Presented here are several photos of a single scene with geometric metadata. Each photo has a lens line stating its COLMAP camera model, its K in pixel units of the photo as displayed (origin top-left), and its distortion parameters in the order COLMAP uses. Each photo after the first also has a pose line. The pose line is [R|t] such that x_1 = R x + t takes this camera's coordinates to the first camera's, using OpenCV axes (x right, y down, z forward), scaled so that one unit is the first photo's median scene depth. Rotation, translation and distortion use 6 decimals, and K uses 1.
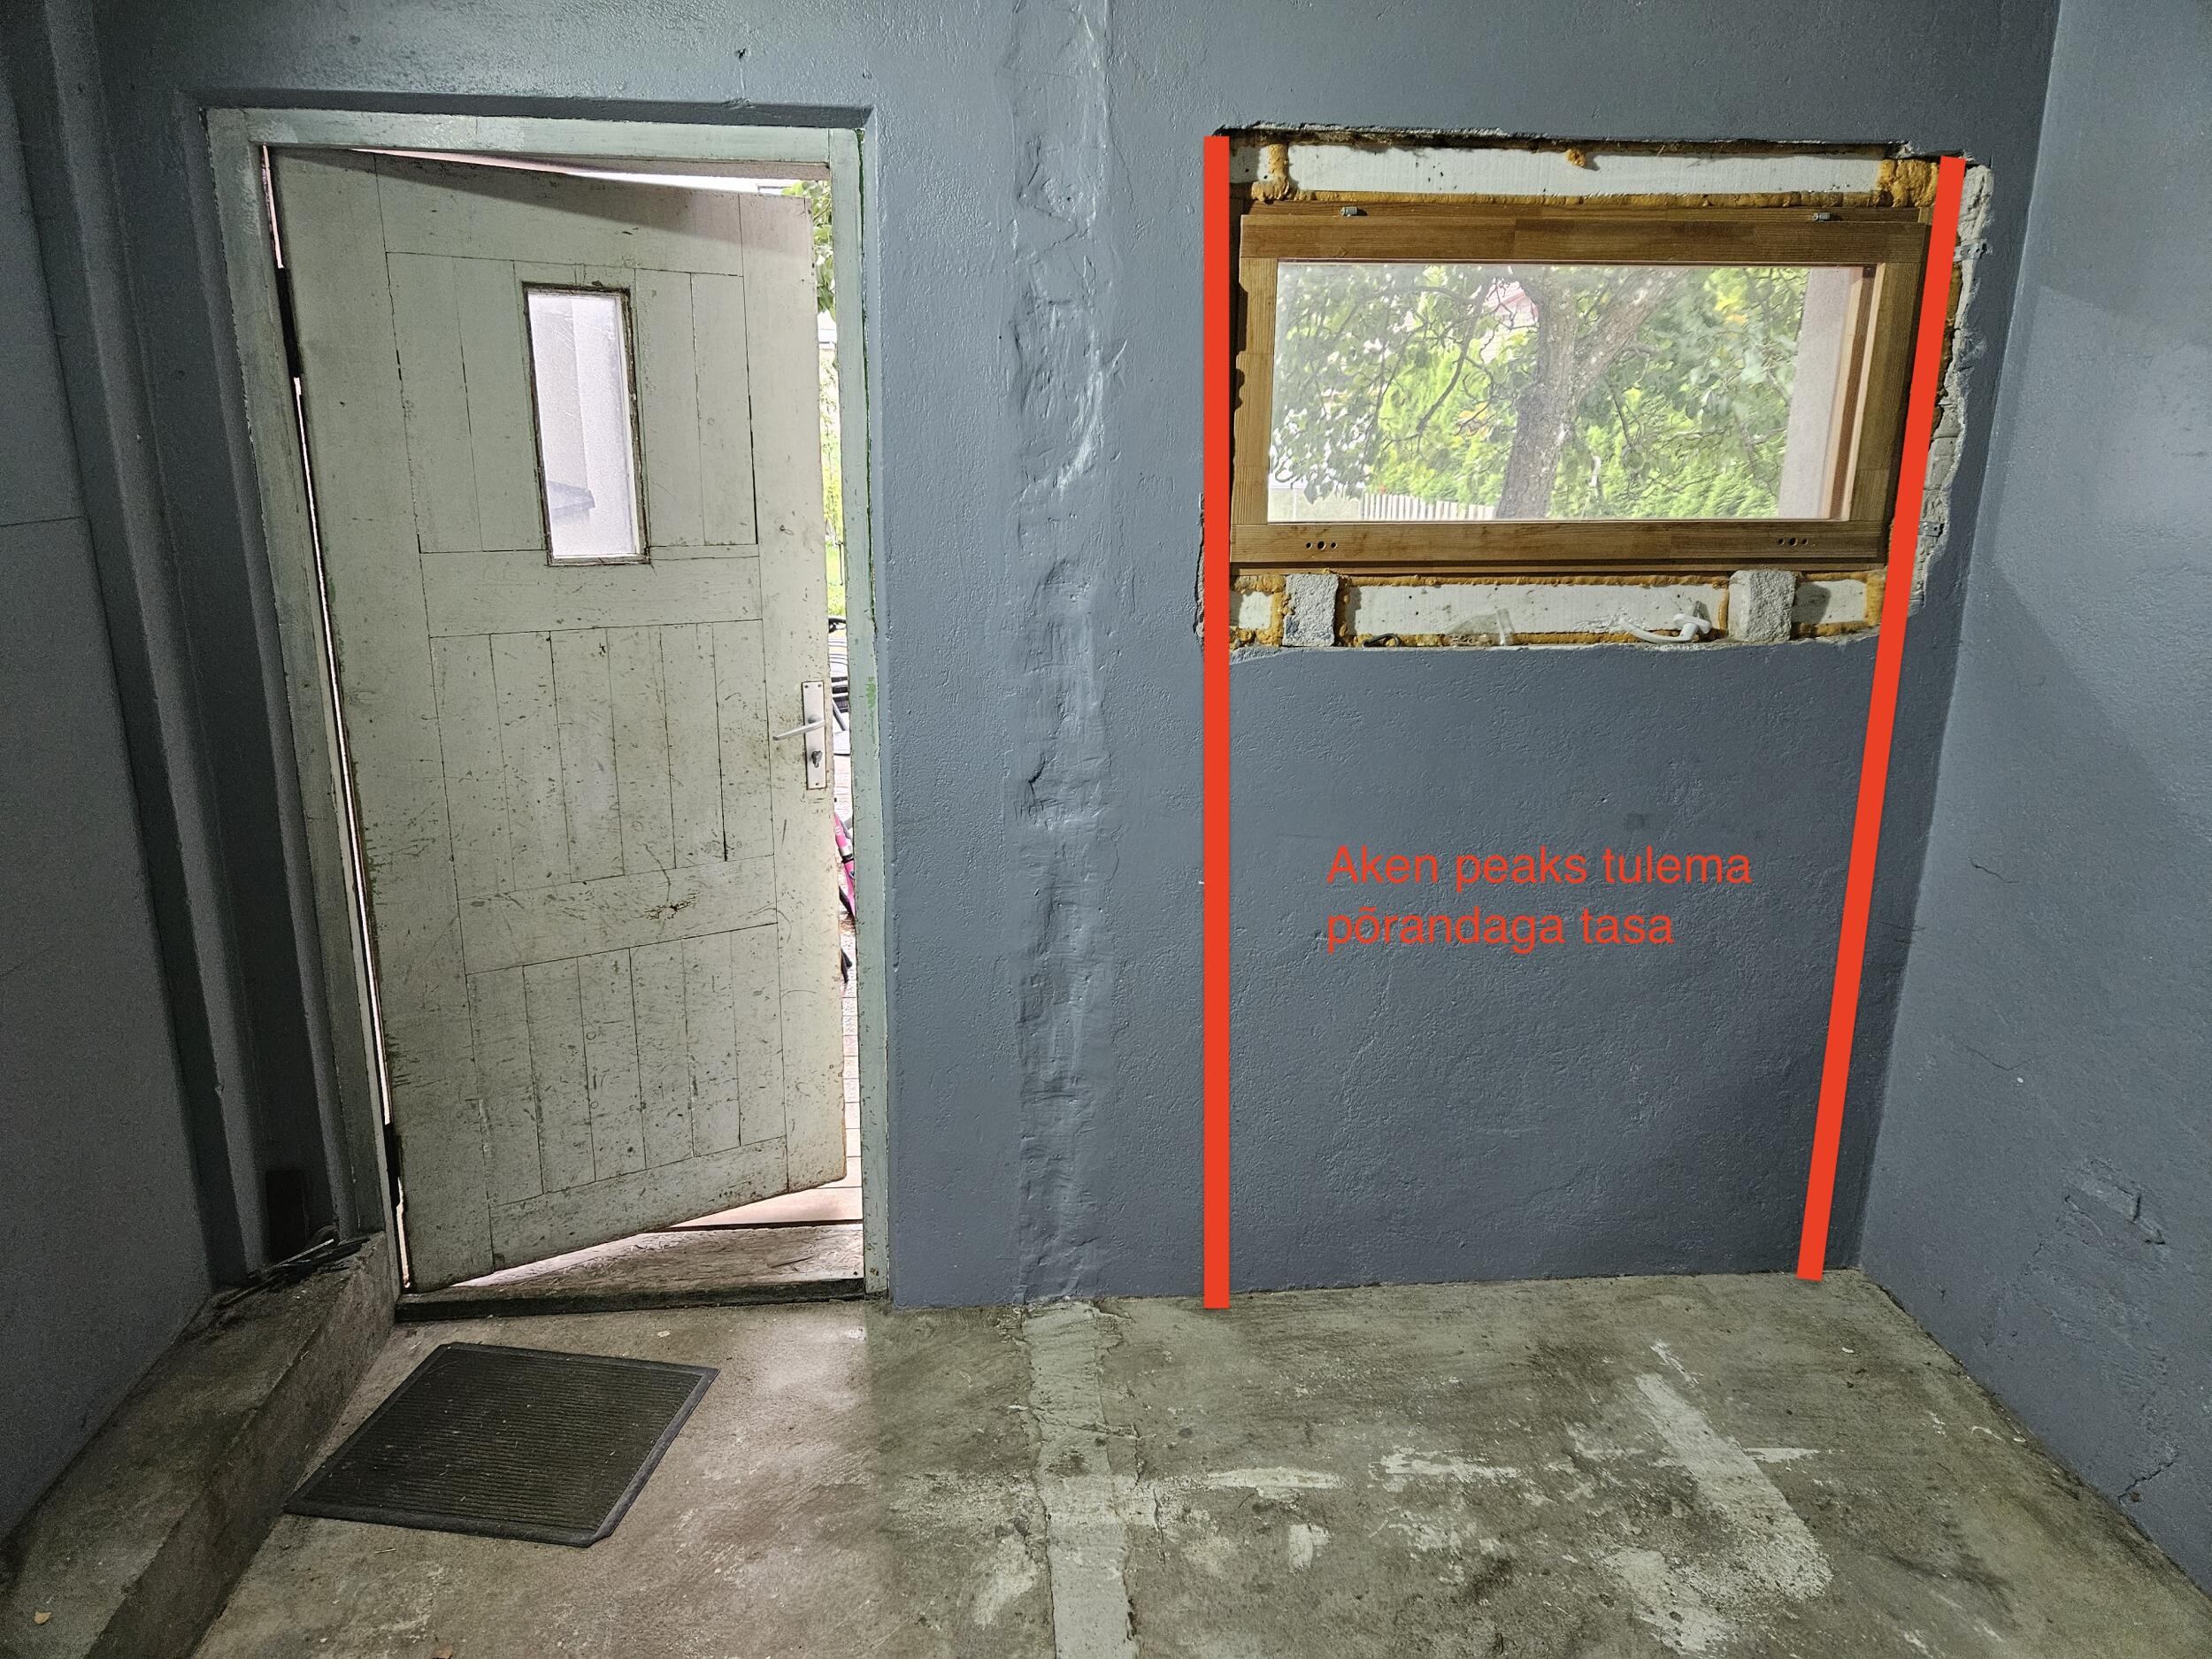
lens RADIAL K [[1486.0, 0, 1106.0], [0, 1486.0, 829.5], [0, 0, 1]] dist [0.082079, -0.073883]
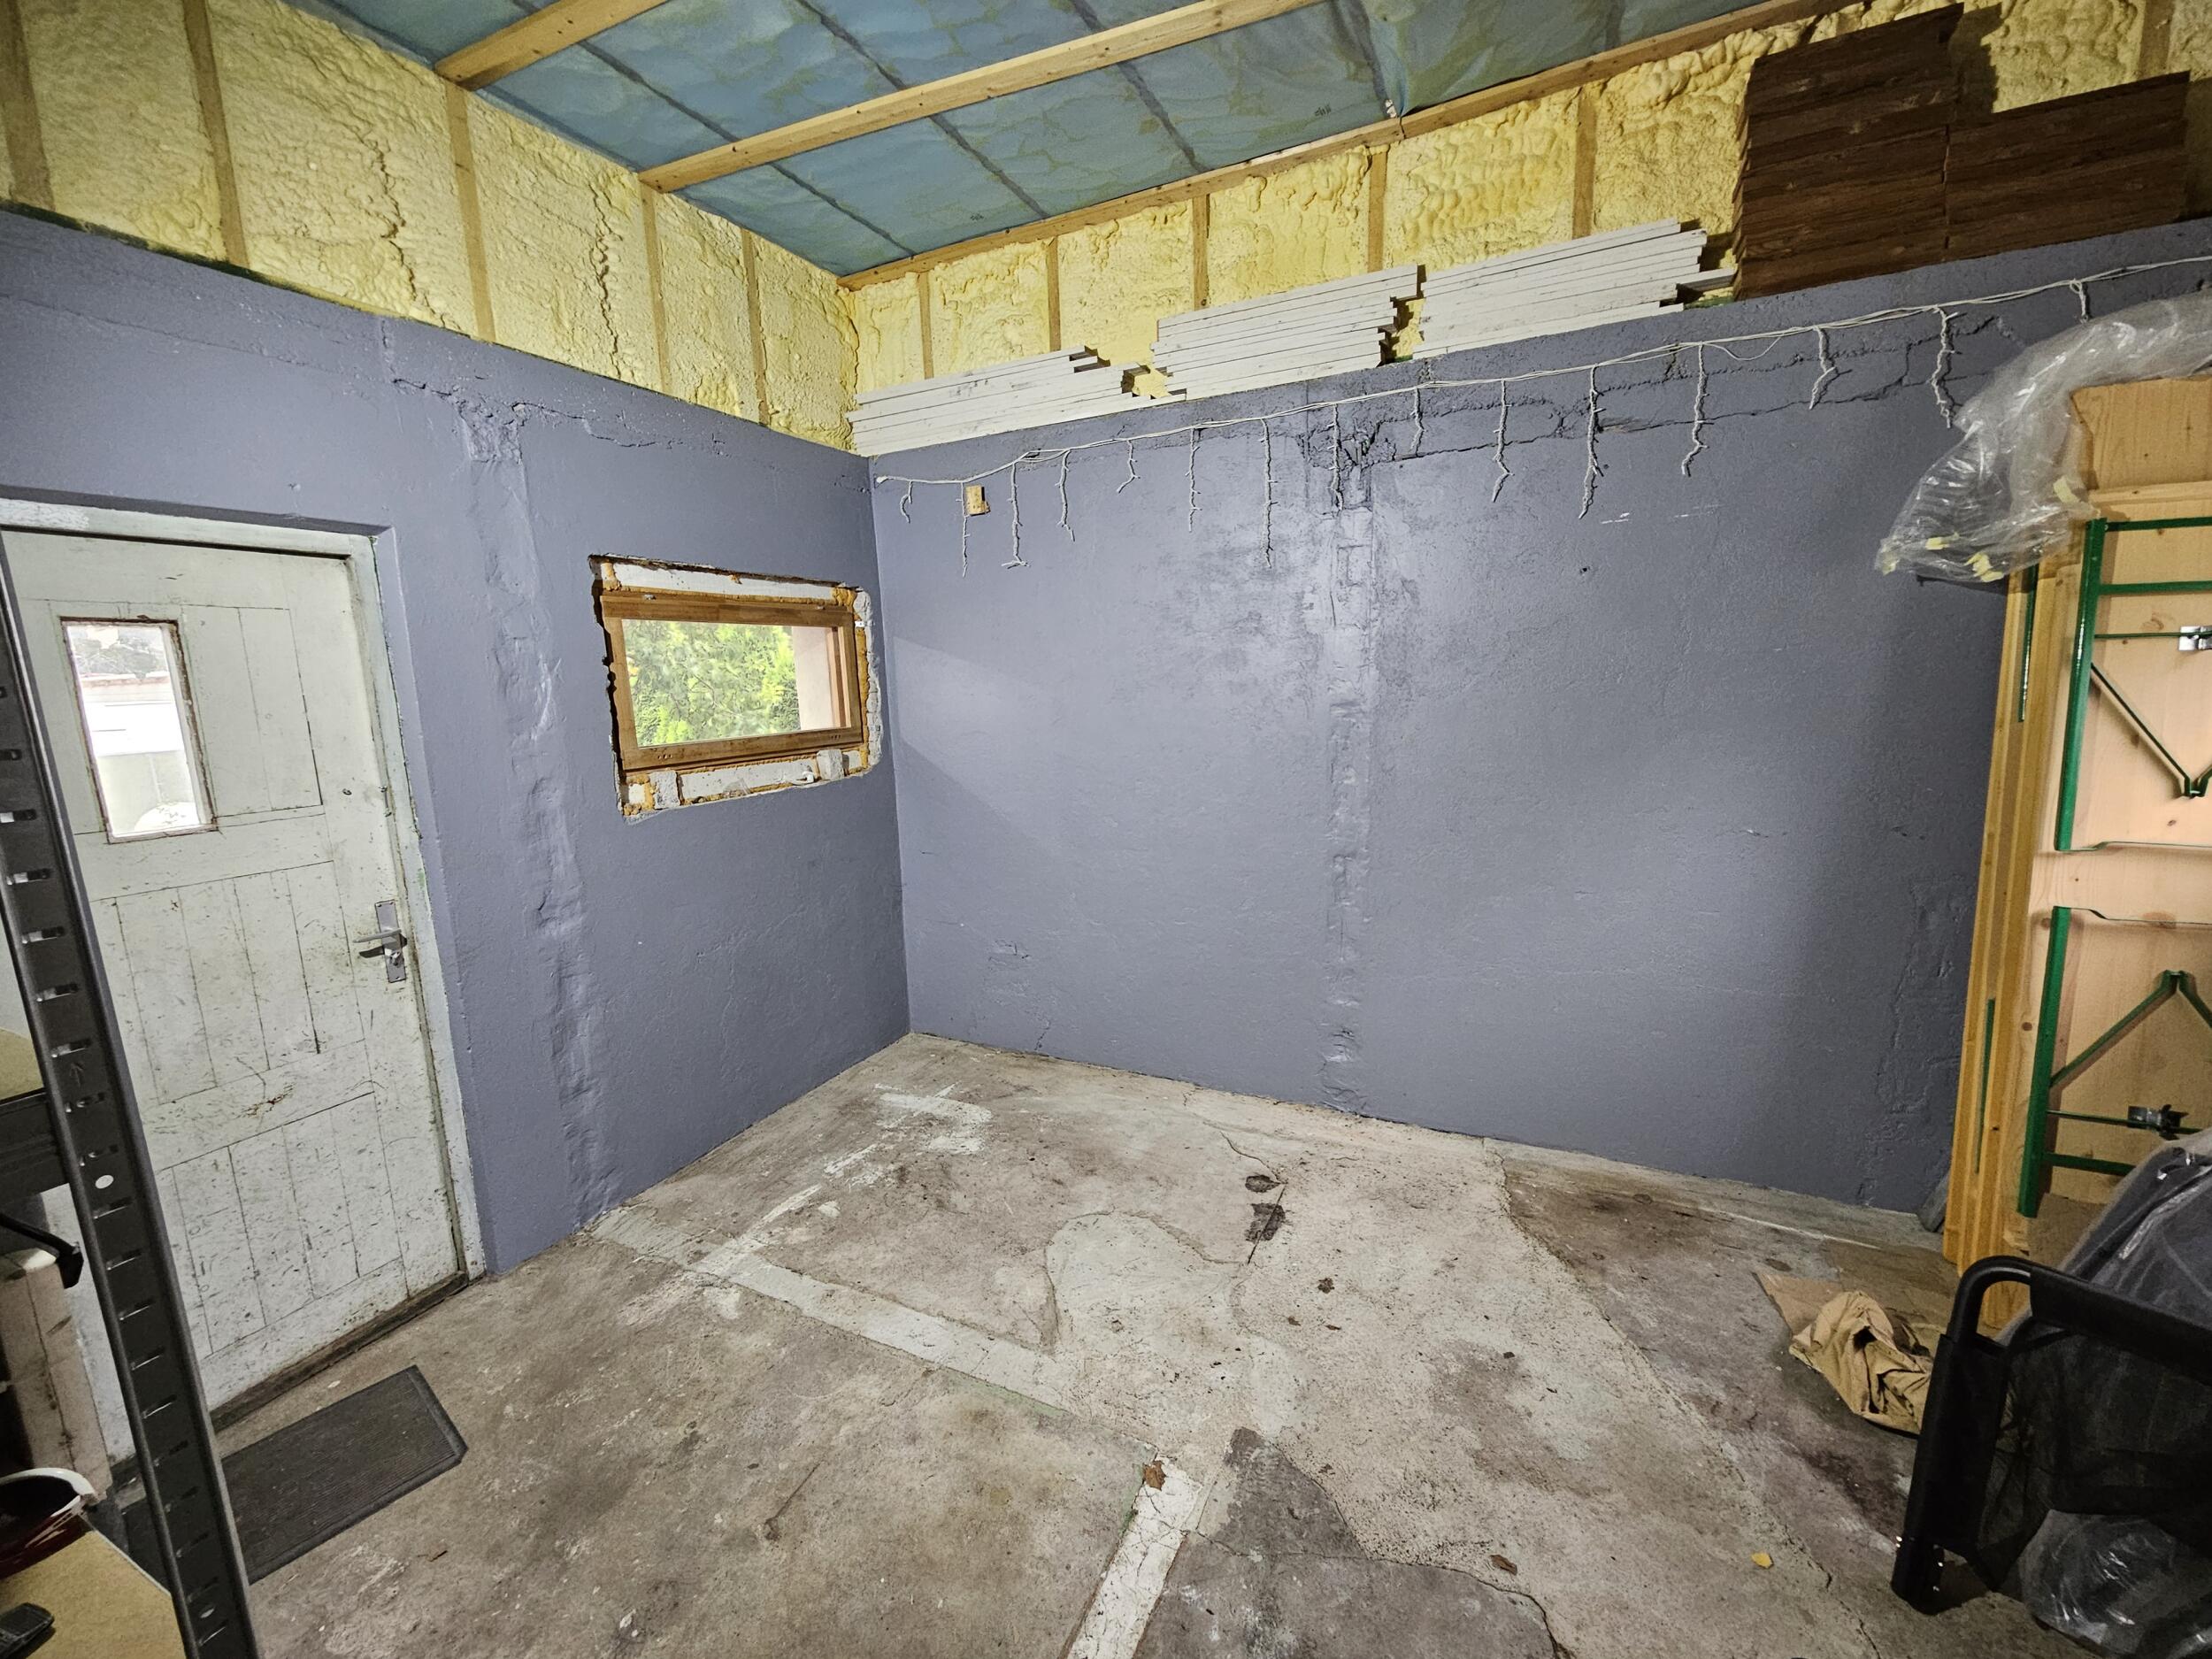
lens RADIAL K [[900.9, 0, 1106.0], [0, 900.9, 829.5], [0, 0, 1]] dist [-0.000156, 0.000098]
pose [[0.511528, -0.171556, 0.841966, -0.577621], [0.261917, 0.964367, 0.037371, 0.010553], [-0.818375, 0.201409, 0.538234, -0.097645]]
